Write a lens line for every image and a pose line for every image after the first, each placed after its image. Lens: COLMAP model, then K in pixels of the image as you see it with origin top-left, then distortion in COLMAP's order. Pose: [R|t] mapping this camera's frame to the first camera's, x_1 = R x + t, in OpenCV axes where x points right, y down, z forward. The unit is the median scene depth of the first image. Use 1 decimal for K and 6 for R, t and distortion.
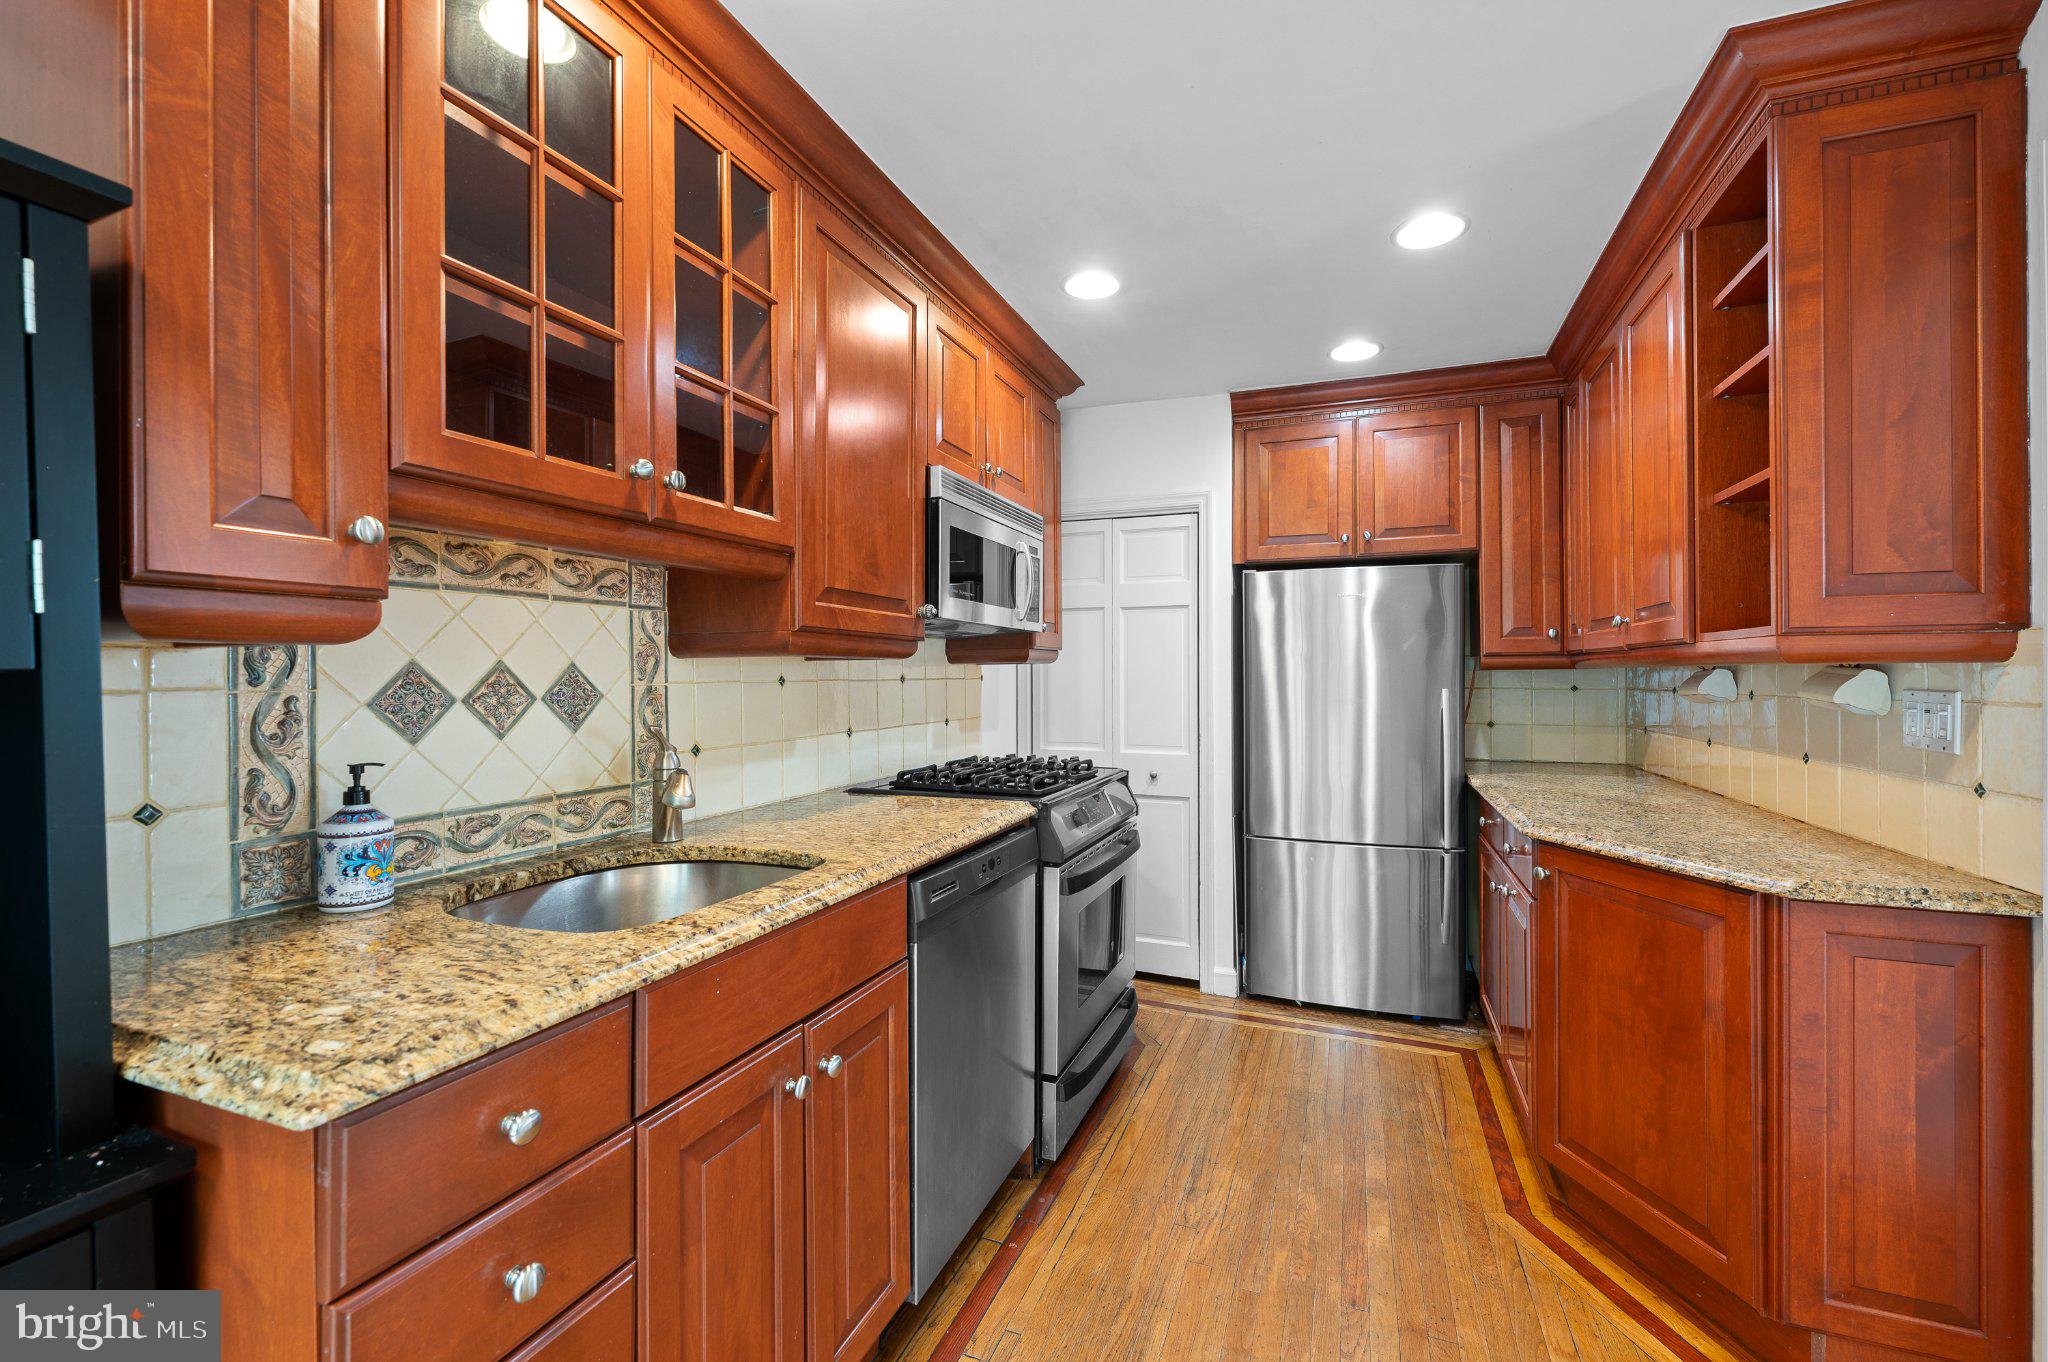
lens RADIAL K [[825.3, 0, 1032.1], [0, 825.3, 683.7], [0, 0, 1]] dist [-0.001213, -0.000215]
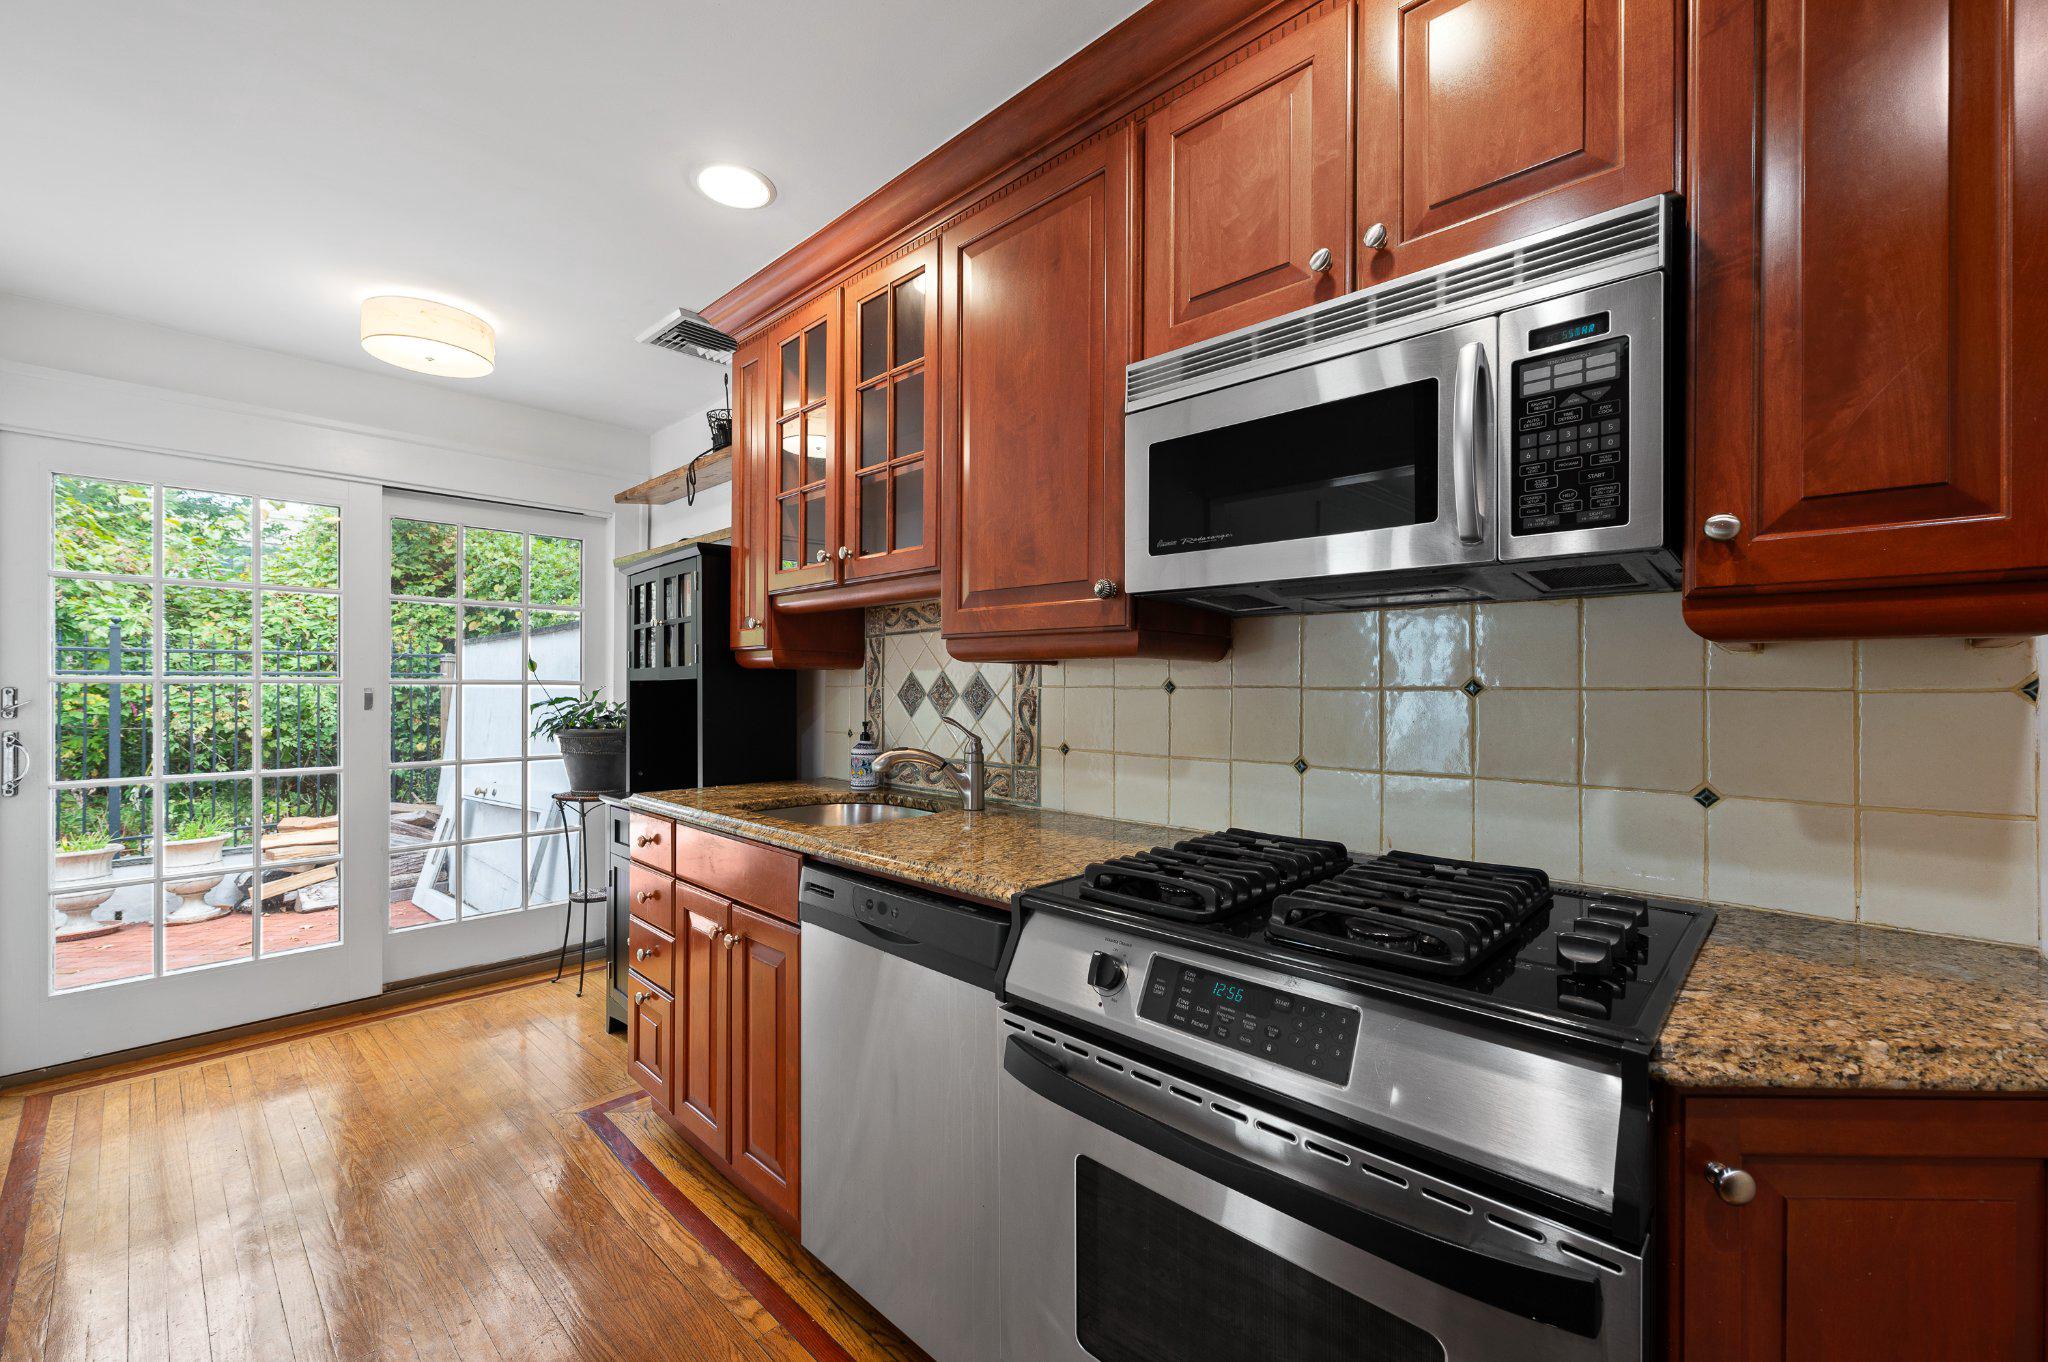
lens RADIAL K [[825.3, 0, 1032.1], [0, 825.3, 683.7], [0, 0, 1]] dist [-0.001213, -0.000215]
pose [[-0.369708, 0.015324, -0.929022, 0.774234], [-0.001248, 0.999855, 0.016989, -0.029820], [0.929147, 0.007441, -0.369635, 1.698530]]
